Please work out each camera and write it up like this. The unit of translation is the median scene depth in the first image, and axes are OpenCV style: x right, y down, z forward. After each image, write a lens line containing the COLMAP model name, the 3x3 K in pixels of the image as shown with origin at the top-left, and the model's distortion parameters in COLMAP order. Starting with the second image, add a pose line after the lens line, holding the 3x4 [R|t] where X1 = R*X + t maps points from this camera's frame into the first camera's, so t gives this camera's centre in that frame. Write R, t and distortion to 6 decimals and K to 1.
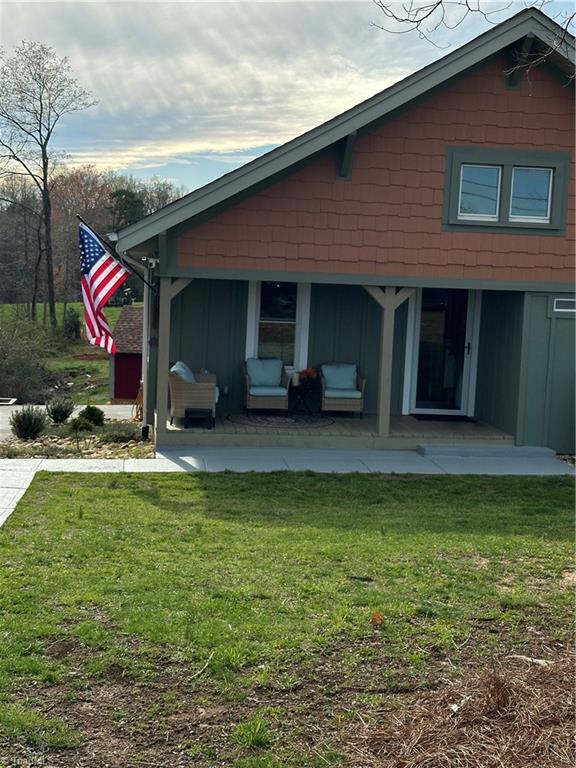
lens RADIAL K [[1261.4, 0, 288.0], [0, 1261.4, 384.0], [0, 0, 1]] dist [0.239105, -0.169711]
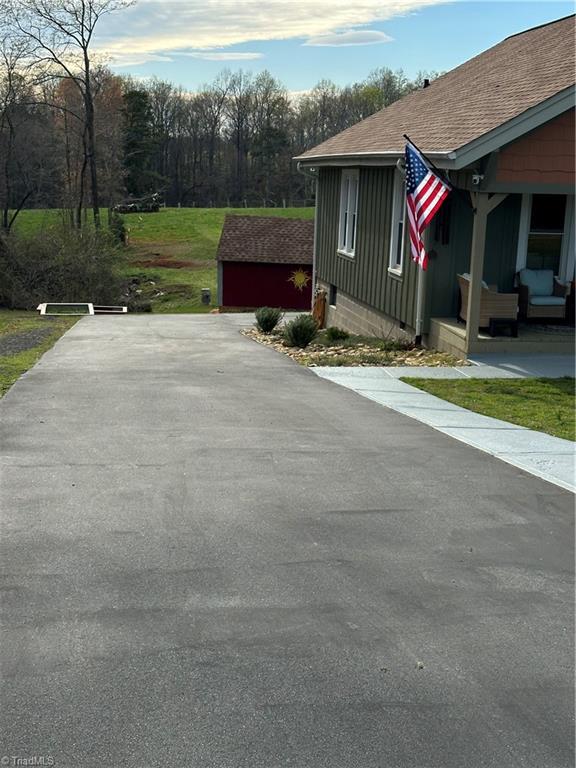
lens RADIAL K [[1261.4, 0, 288.0], [0, 1261.4, 384.0], [0, 0, 1]] dist [0.239105, -0.169711]
pose [[0.999329, -0.013619, 0.034007, -0.201348], [0.010957, 0.996951, 0.077261, -0.007058], [-0.034956, -0.076837, 0.996431, -0.043635]]
